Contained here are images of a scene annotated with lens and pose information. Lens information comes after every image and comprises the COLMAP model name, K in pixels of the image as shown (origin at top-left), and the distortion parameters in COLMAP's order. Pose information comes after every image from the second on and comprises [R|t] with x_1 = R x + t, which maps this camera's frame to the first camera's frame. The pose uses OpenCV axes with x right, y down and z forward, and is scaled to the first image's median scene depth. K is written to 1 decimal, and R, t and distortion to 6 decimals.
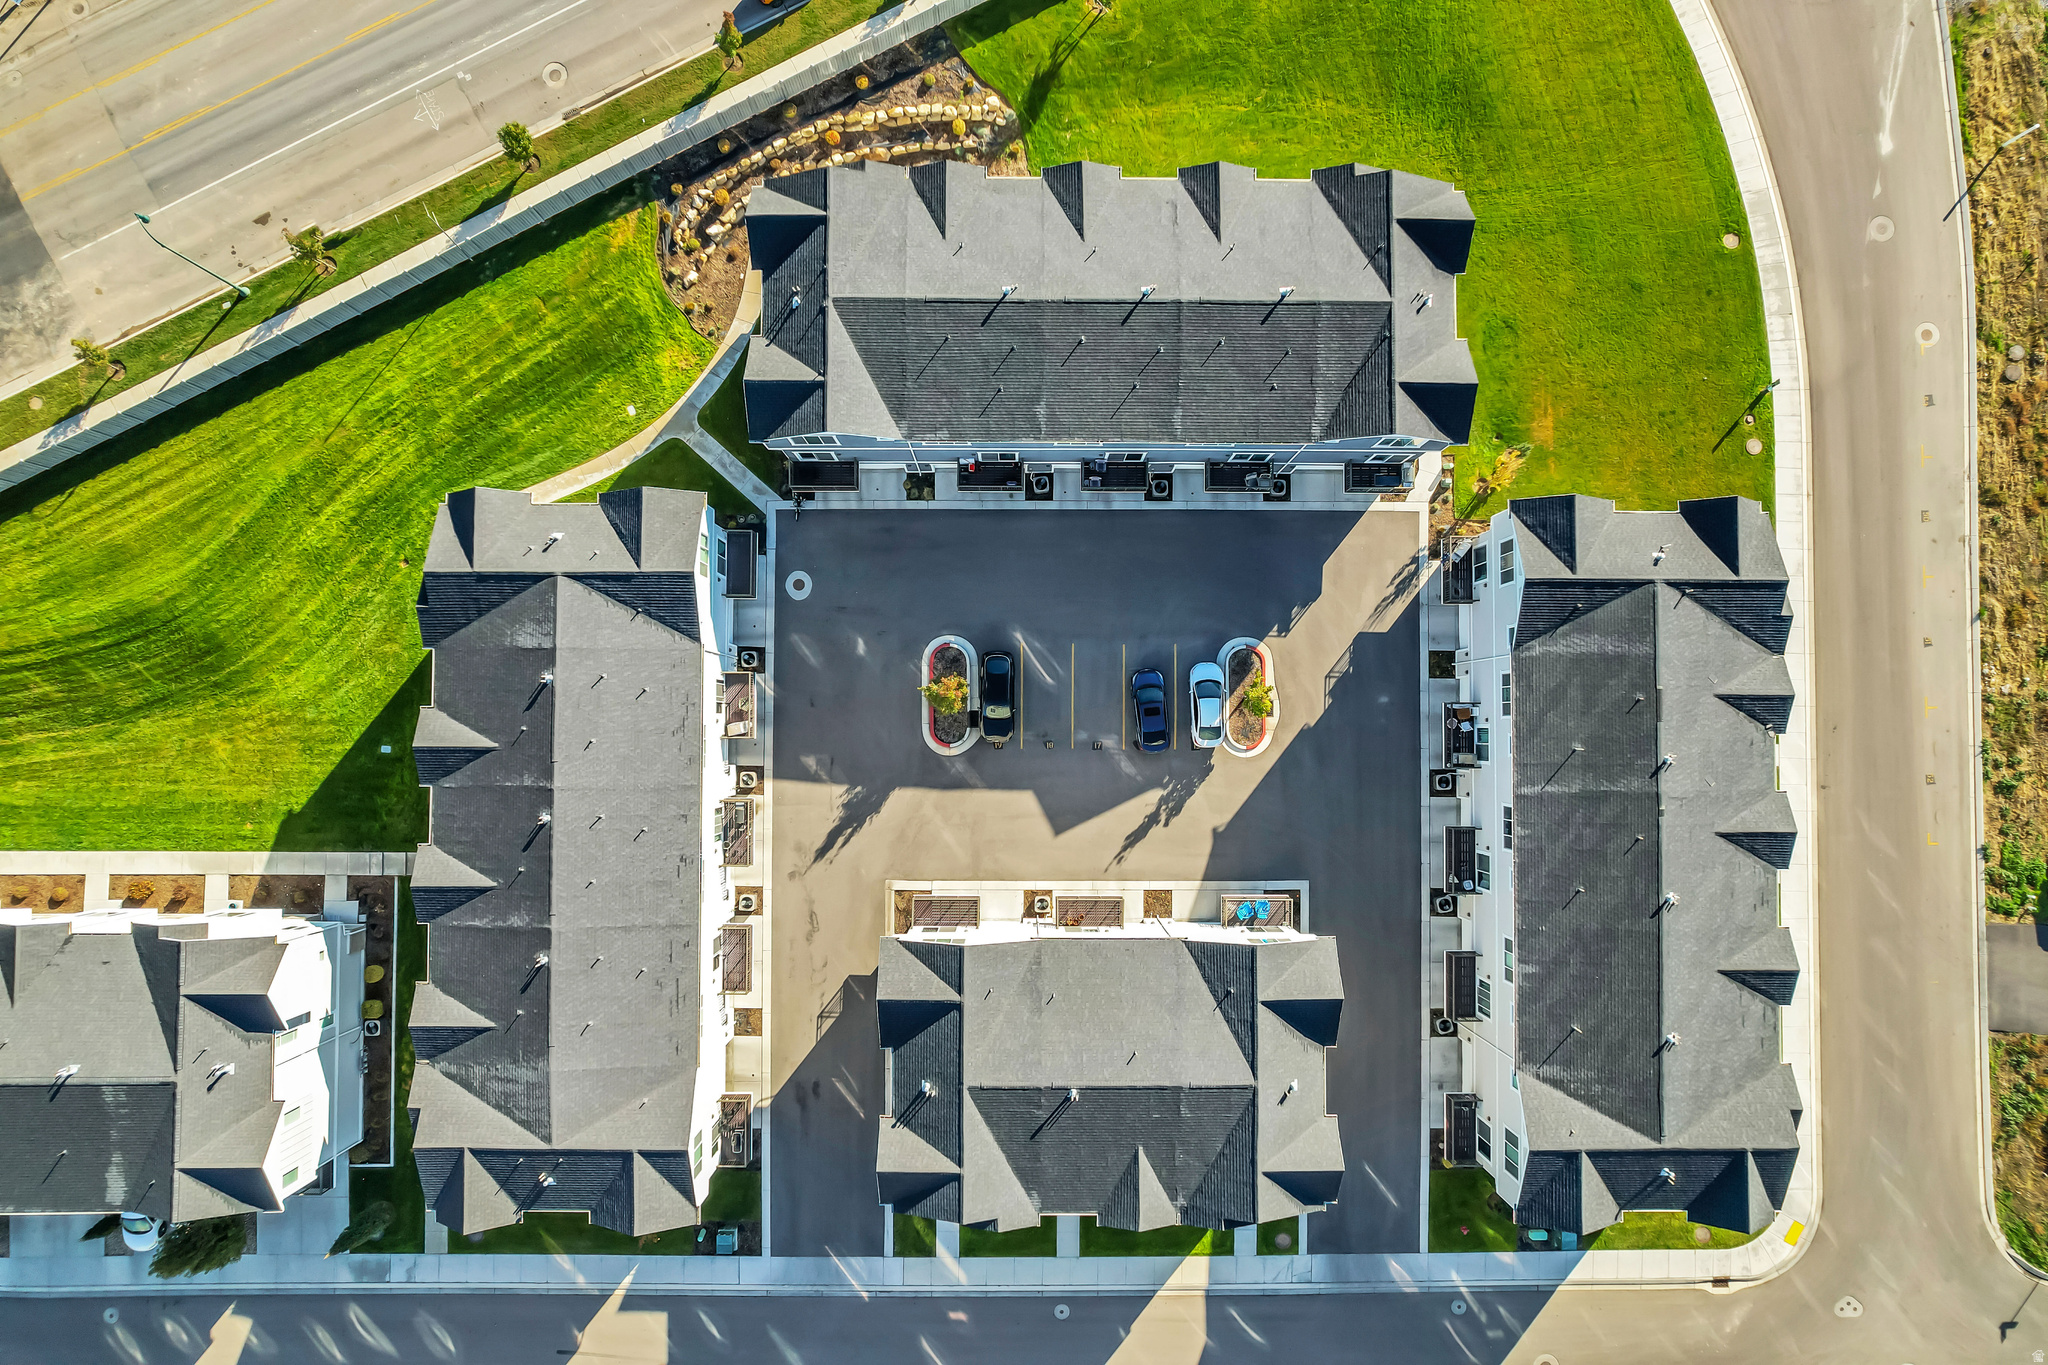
lens RADIAL K [[1308.7, 0, 1033.7], [0, 1308.7, 679.4], [0, 0, 1]] dist [-0.082536, 0.078121]
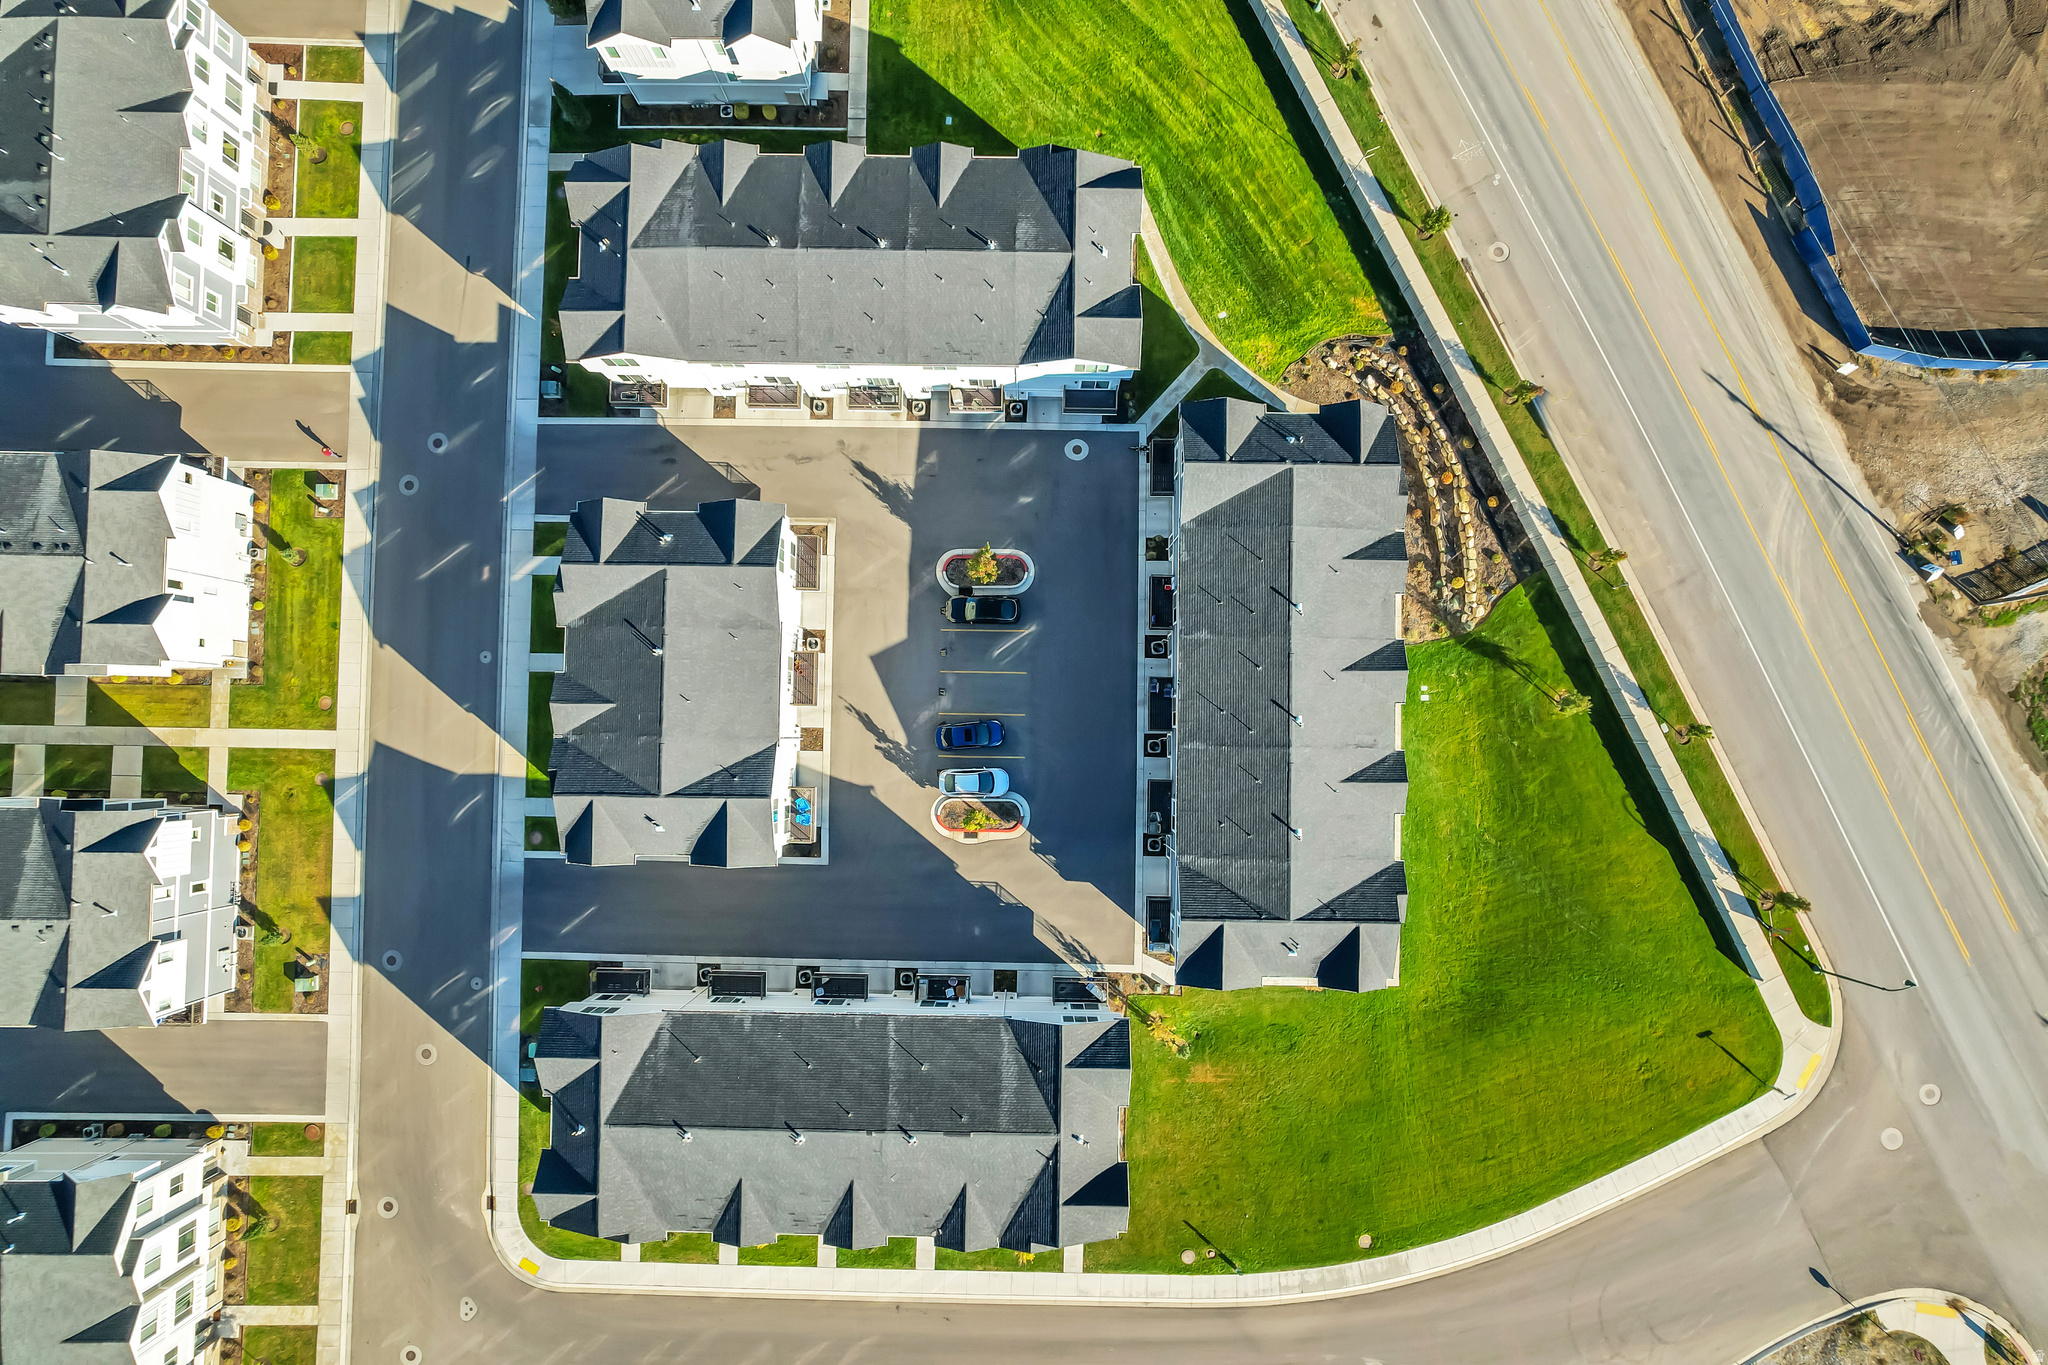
lens RADIAL K [[1308.7, 0, 1033.7], [0, 1308.7, 679.4], [0, 0, 1]] dist [-0.082536, 0.078121]
pose [[-0.013152, 0.998550, -0.052202, 0.101734], [-0.999206, -0.011162, 0.038236, -0.082366], [0.037598, 0.052664, 0.997904, -0.216583]]
